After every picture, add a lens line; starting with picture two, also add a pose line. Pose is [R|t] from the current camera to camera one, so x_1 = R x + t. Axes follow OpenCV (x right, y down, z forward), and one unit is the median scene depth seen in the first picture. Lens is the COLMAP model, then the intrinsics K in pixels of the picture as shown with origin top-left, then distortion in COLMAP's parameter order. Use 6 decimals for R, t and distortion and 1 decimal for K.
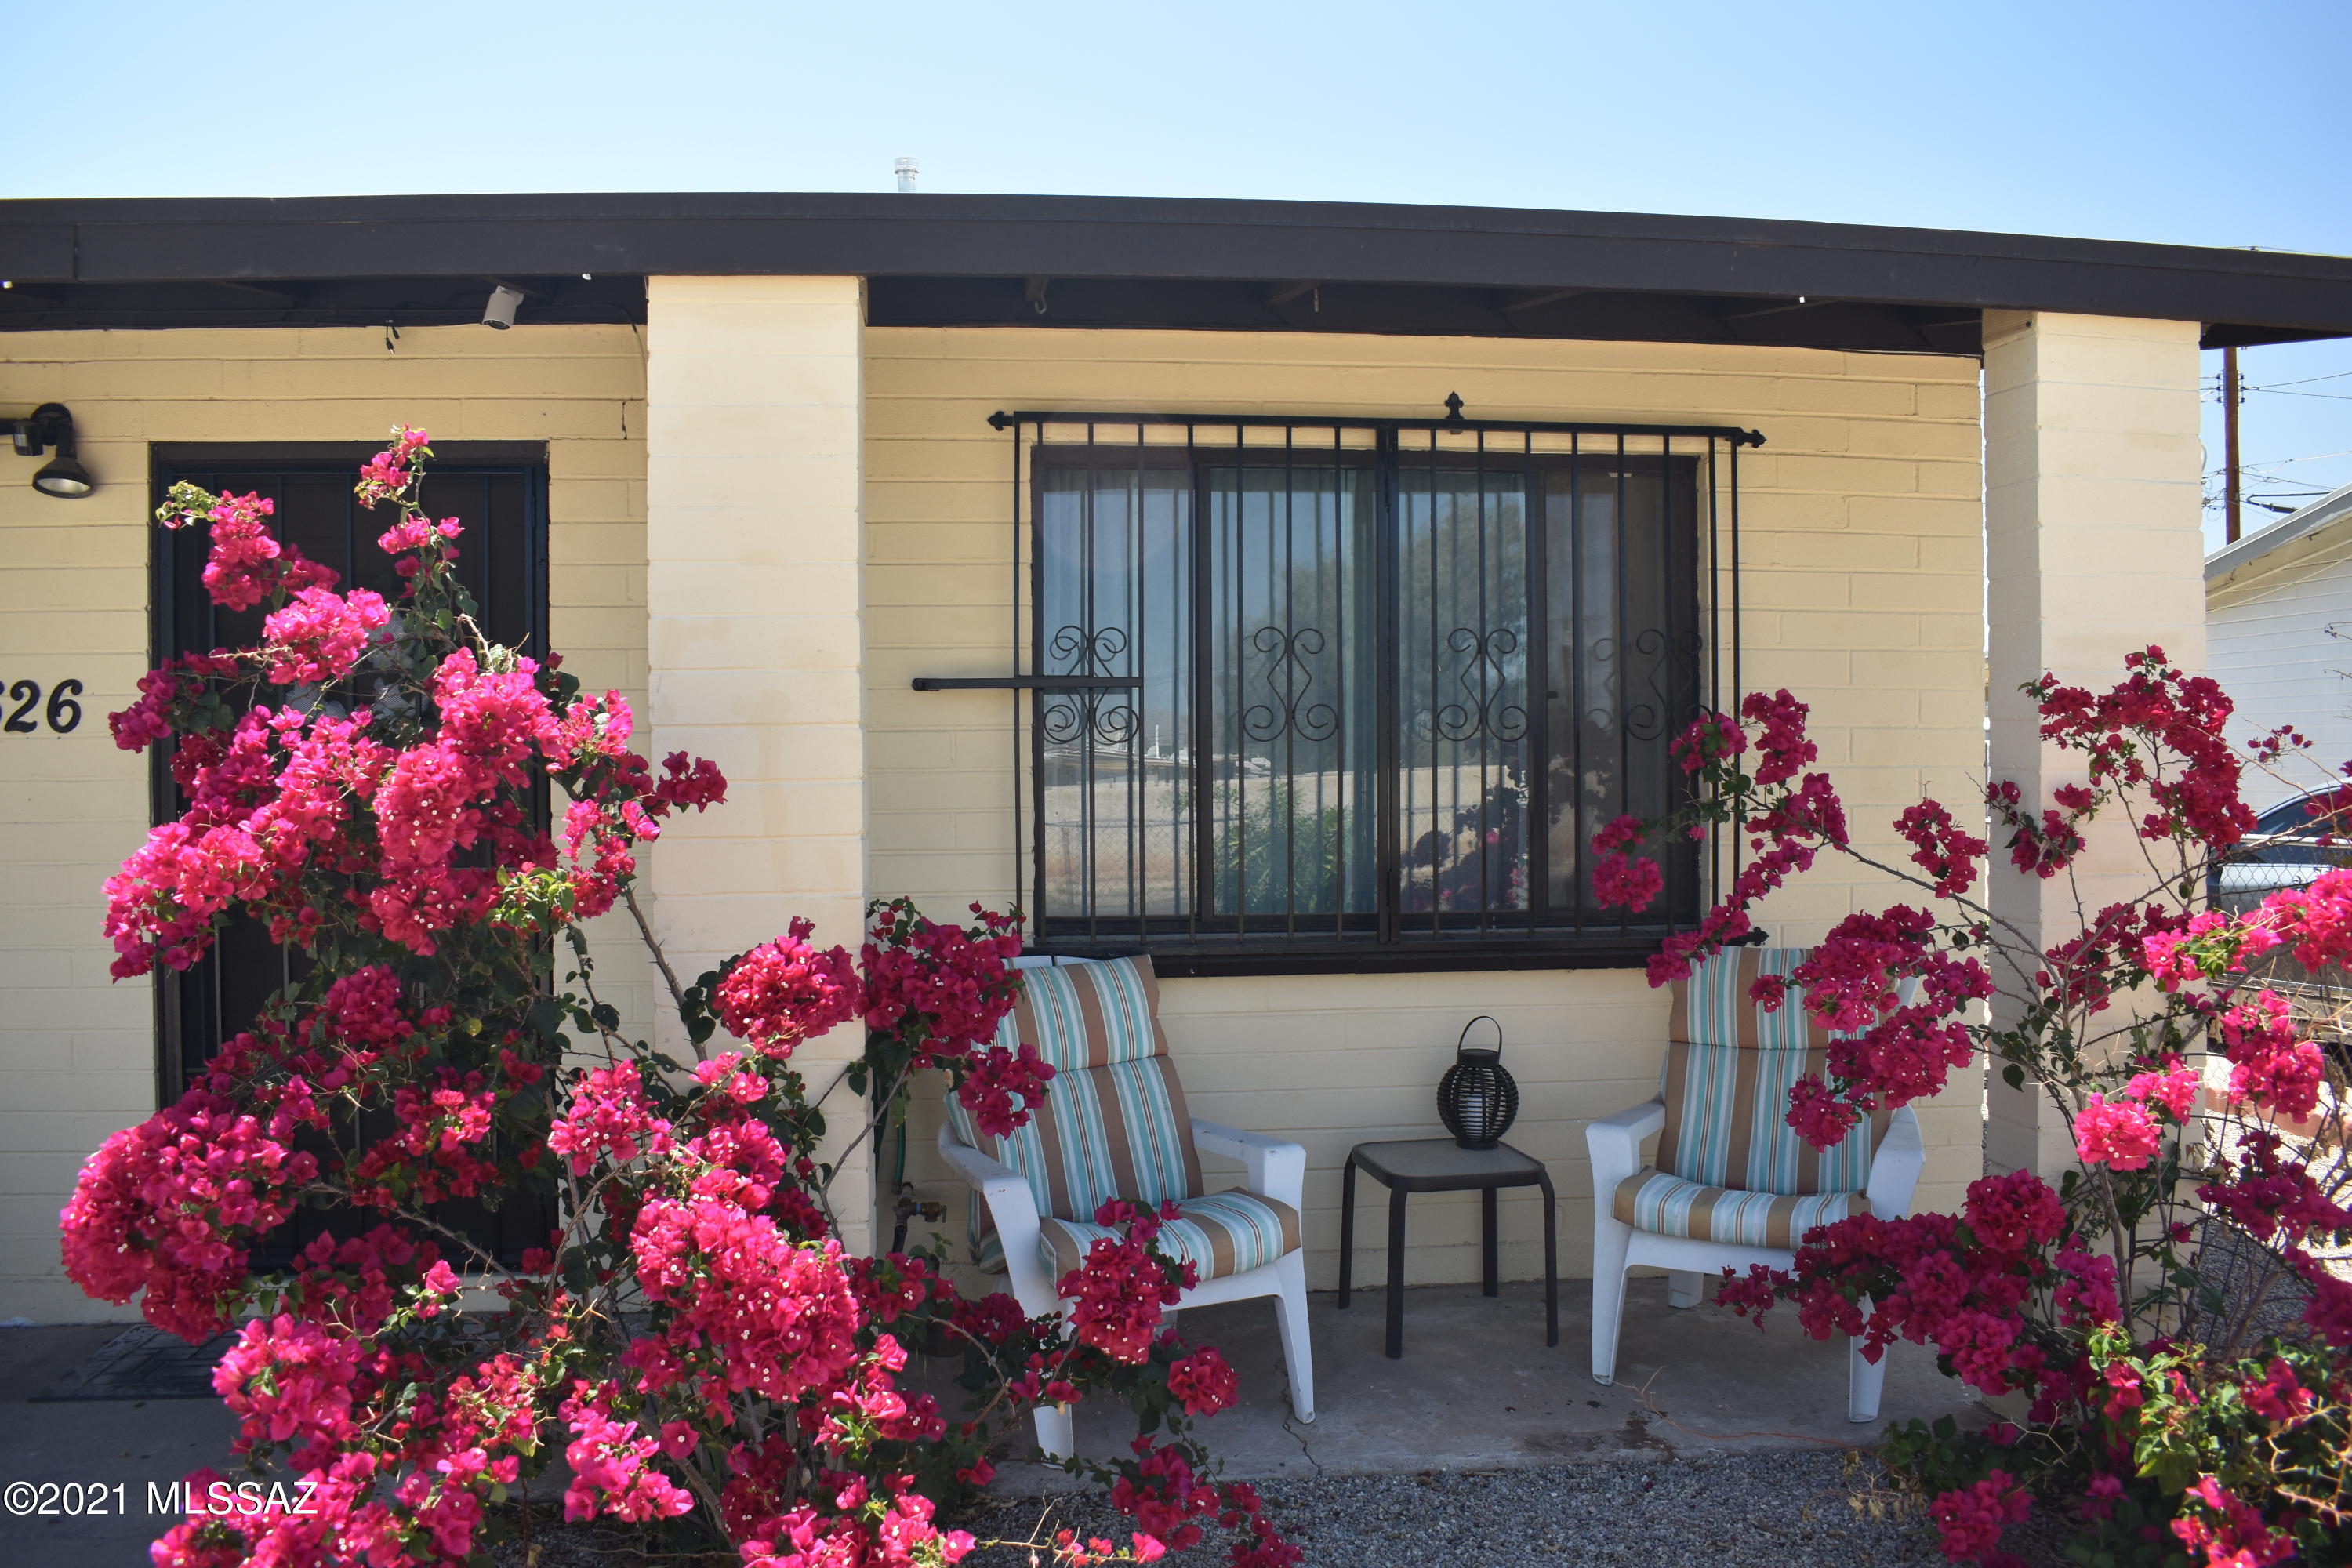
lens RADIAL K [[1821.0, 0, 1175.2], [0, 1821.0, 782.1], [0, 0, 1]] dist [-0.098148, 0.016833]
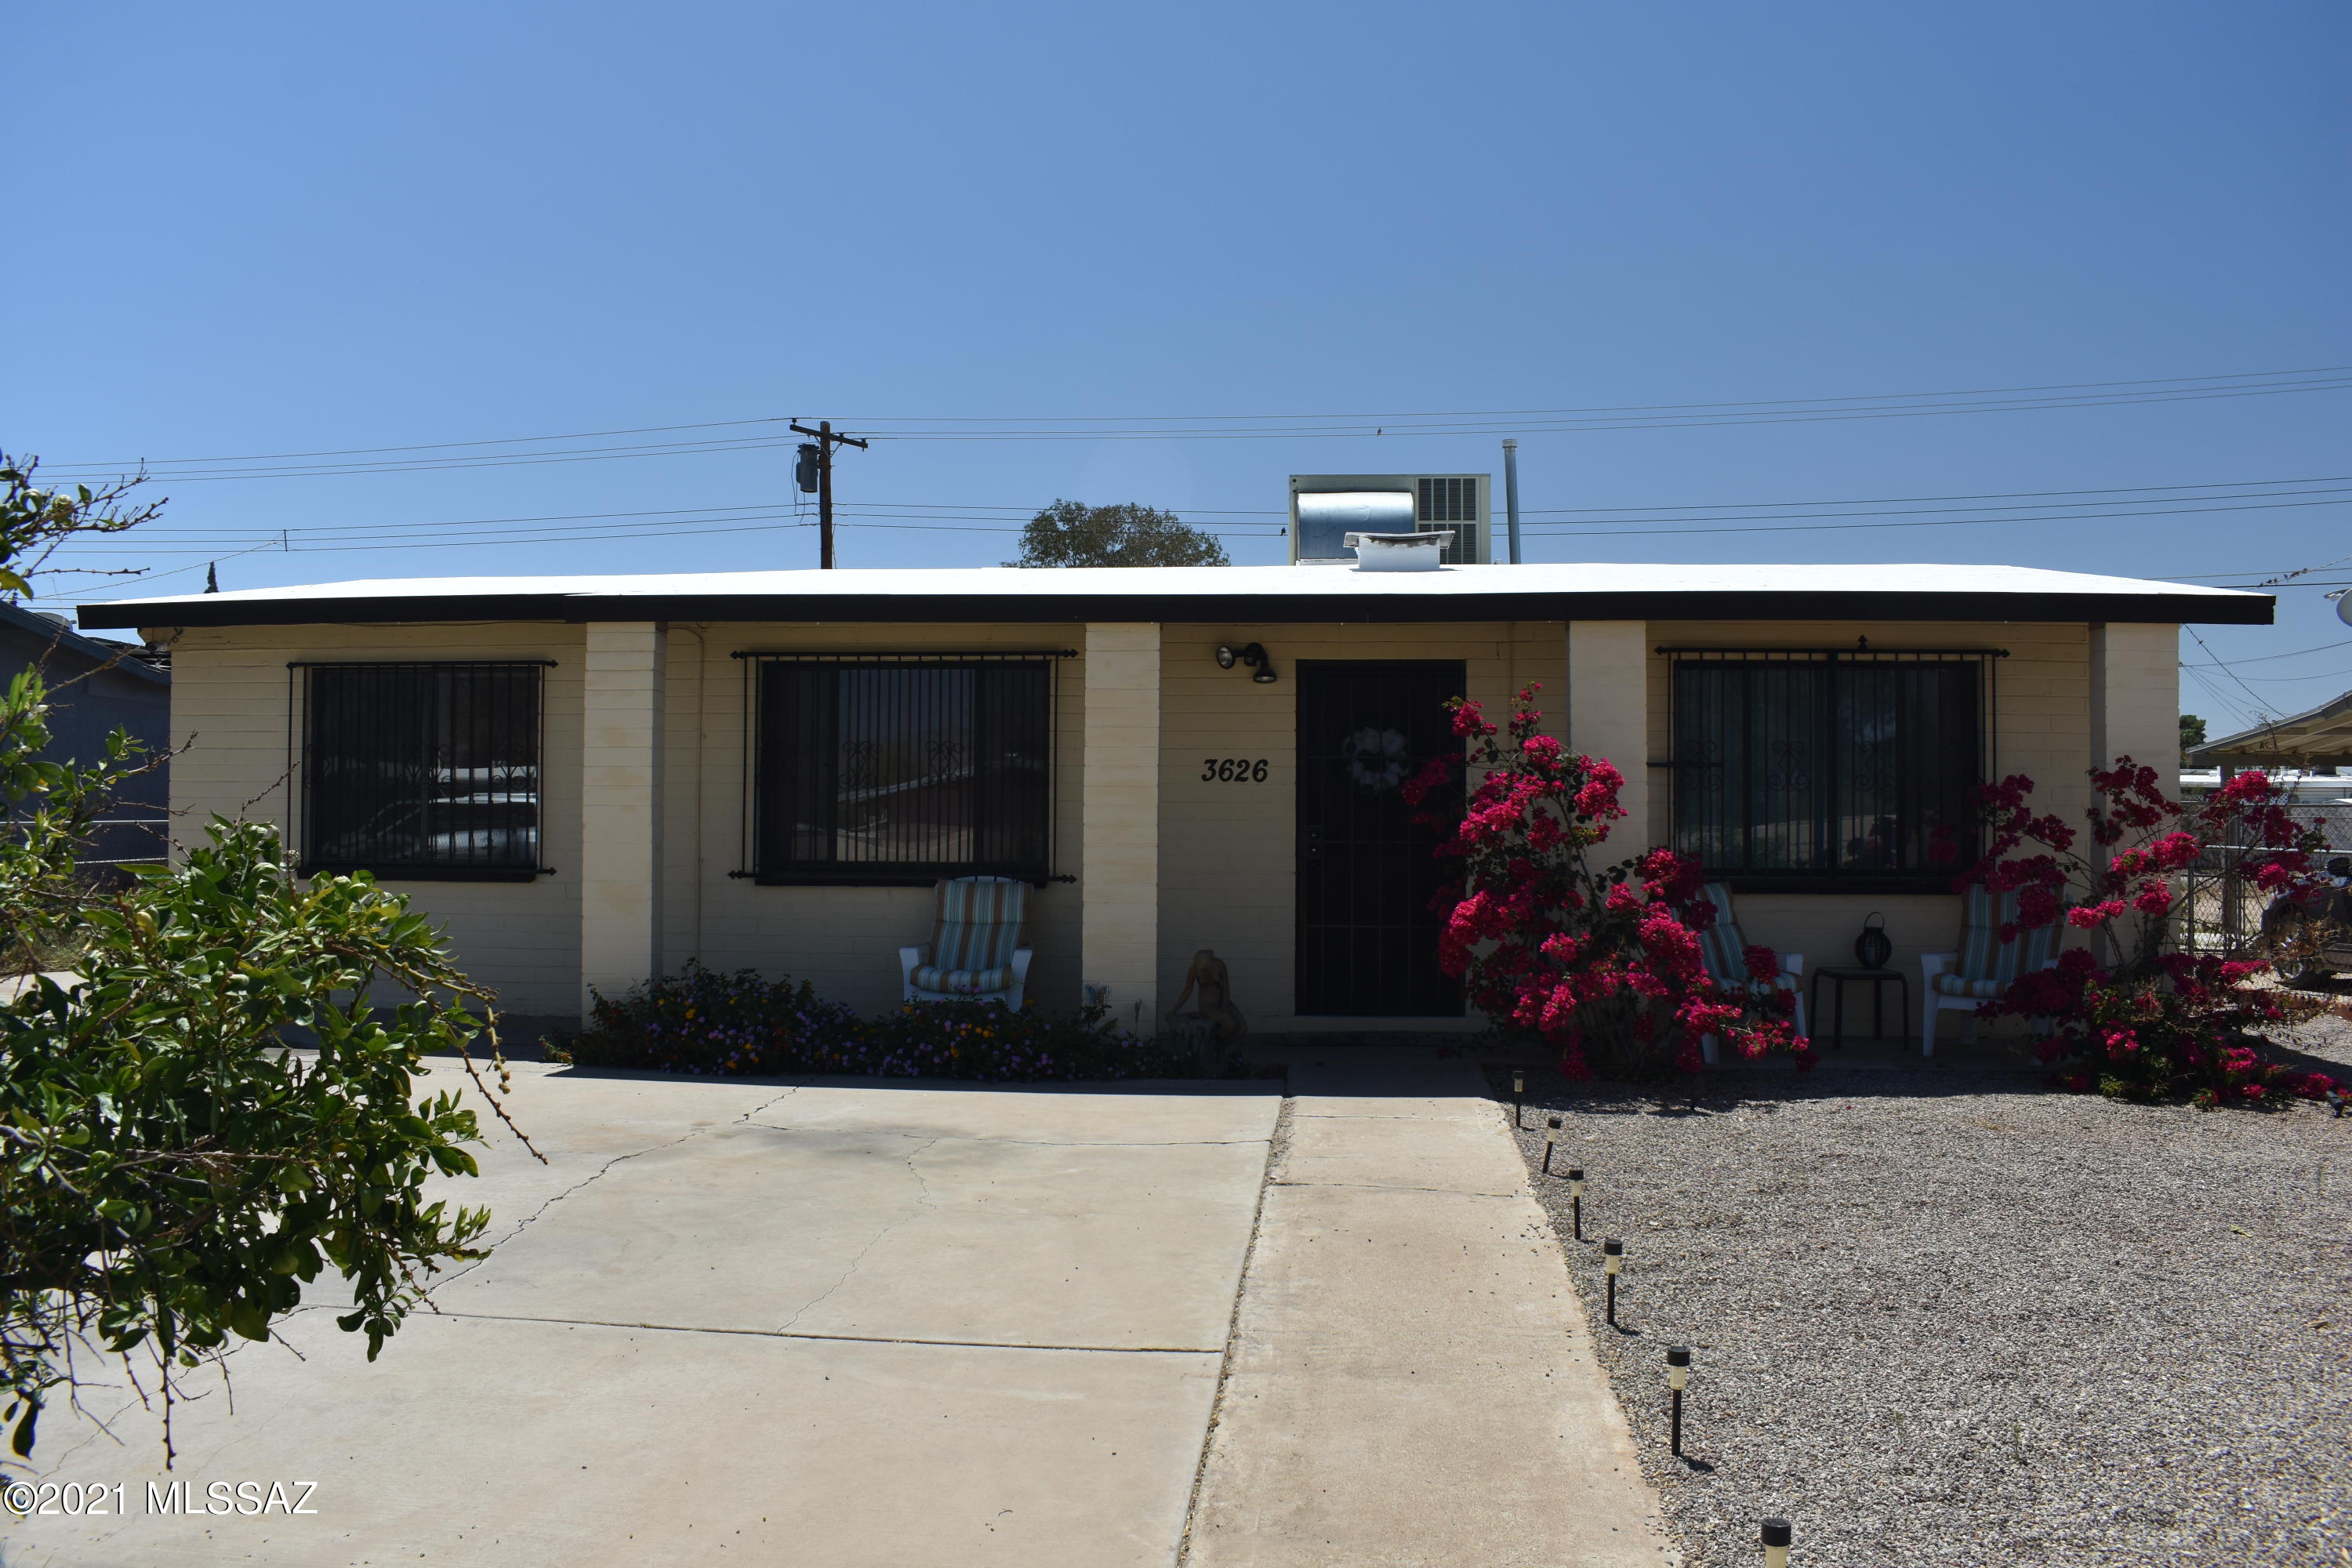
lens RADIAL K [[1821.0, 0, 1177.5], [0, 1821.0, 785.6], [0, 0, 1]] dist [-0.098148, 0.016833]
pose [[0.981654, 0.007434, -0.190526, -0.263492], [-0.011843, 0.999688, -0.022010, 0.031101], [0.190303, 0.023863, 0.981435, -1.385965]]
